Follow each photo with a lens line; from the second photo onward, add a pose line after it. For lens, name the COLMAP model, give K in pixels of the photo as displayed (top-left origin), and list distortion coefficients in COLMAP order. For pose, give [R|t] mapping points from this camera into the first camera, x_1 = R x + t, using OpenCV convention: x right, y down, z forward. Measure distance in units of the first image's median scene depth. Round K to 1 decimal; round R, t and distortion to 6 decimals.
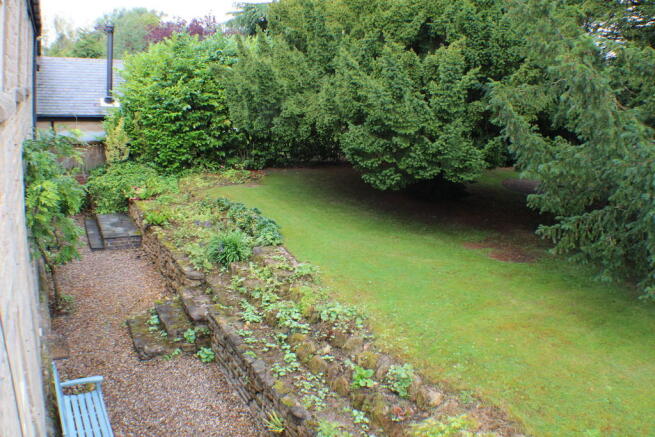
lens RADIAL K [[489.6, 0, 327.5], [0, 489.6, 218.5], [0, 0, 1]] dist [-0.236707, 0.070016]
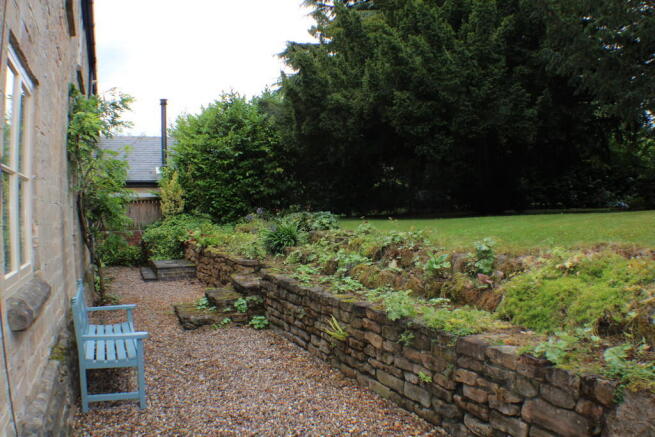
lens RADIAL K [[489.6, 0, 327.5], [0, 489.6, 218.5], [0, 0, 1]] dist [-0.236707, 0.070016]
pose [[0.987643, -0.107573, -0.113972, -0.003722], [0.077341, 0.967053, -0.242542, 0.175200], [0.136308, 0.230731, 0.963423, 0.055890]]
